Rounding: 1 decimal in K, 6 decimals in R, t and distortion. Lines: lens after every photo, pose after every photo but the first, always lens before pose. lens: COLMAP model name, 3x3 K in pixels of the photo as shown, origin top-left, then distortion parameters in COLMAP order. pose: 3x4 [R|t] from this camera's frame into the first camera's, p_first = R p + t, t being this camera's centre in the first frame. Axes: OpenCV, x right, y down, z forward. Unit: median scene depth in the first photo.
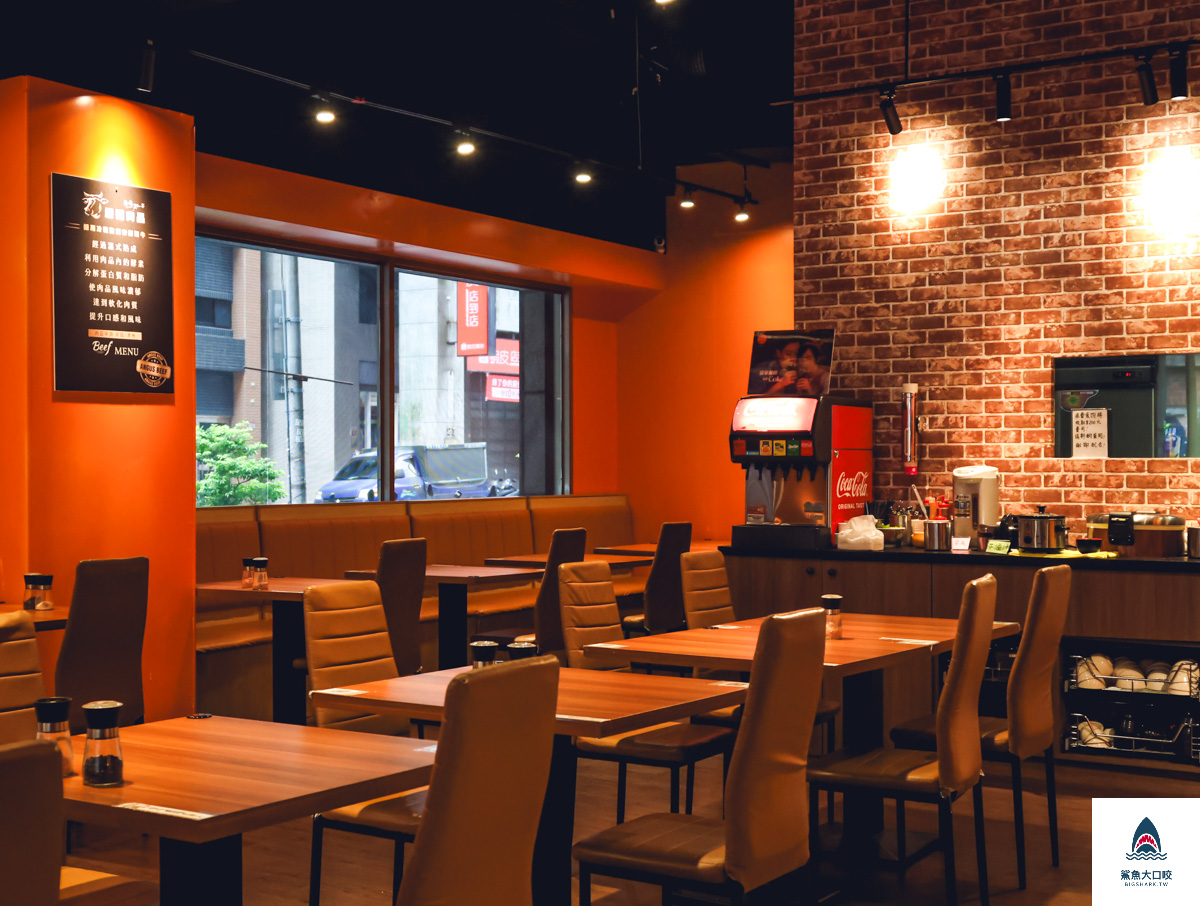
lens RADIAL K [[1562.5, 0, 595.9], [0, 1562.5, 448.8], [0, 0, 1]] dist [-0.005043, 0.000000]
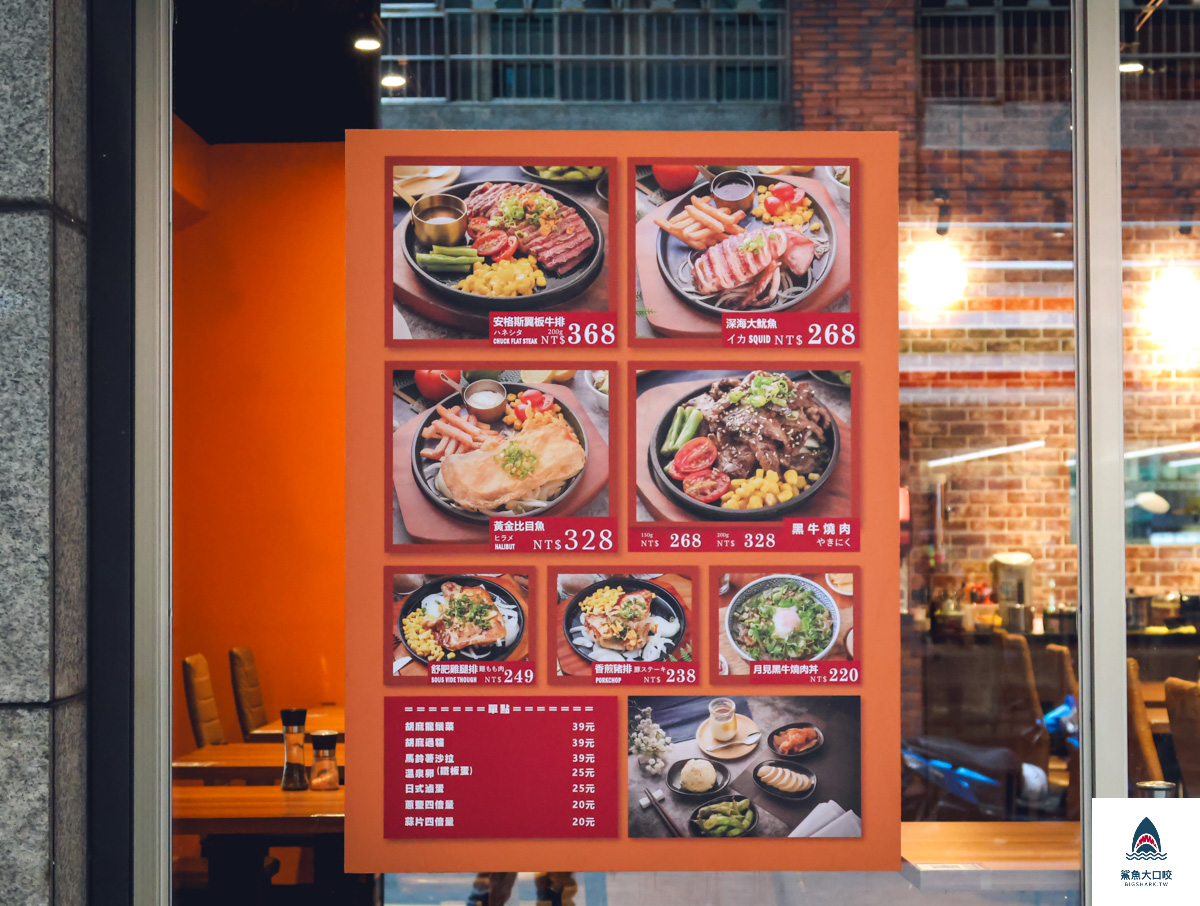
lens RADIAL K [[2383.1, 0, 601.3], [0, 2383.1, 457.9], [0, 0, 1]] dist [0.022897, 0.000000]
pose [[0.859991, 0.016301, 0.510049, -0.820717], [0.000508, 0.999462, -0.032799, -0.000685], [-0.510309, 0.028466, 0.859520, -0.249723]]
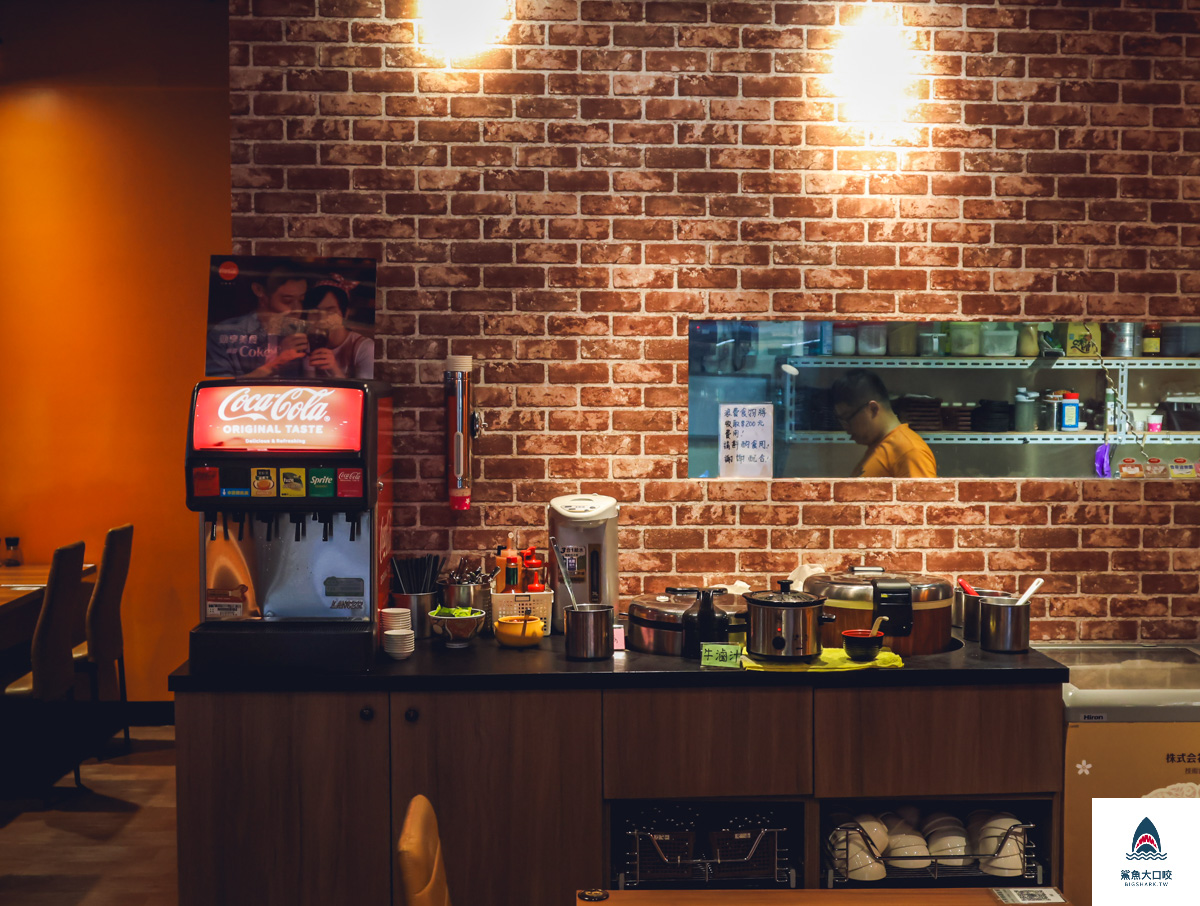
lens RADIAL K [[1488.9, 0, 606.8], [0, 1488.9, 460.5], [0, 0, 1]] dist [-0.018088, 0.000000]
pose [[0.809953, -0.032881, 0.585572, -0.087601], [-0.006420, 0.997870, 0.064912, -0.040240], [-0.586460, -0.056335, 0.808017, 0.526862]]
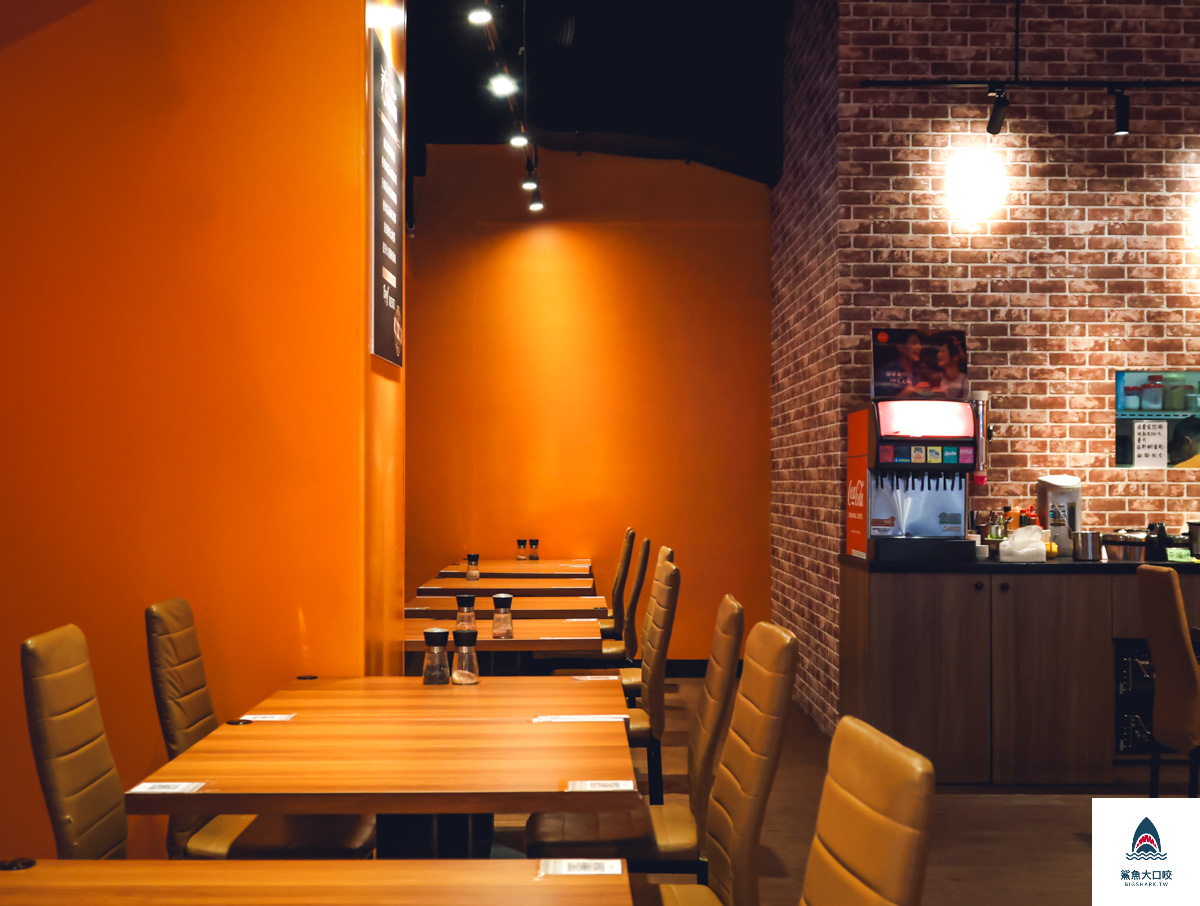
lens RADIAL K [[1488.9, 0, 590.0], [0, 1488.9, 456.7], [0, 0, 1]] dist [-0.018088, 0.000000]
pose [[0.839058, 0.011308, 0.543924, -0.525552], [-0.007387, 0.999929, -0.009394, 0.010216], [-0.543991, 0.003864, 0.839082, 0.364223]]
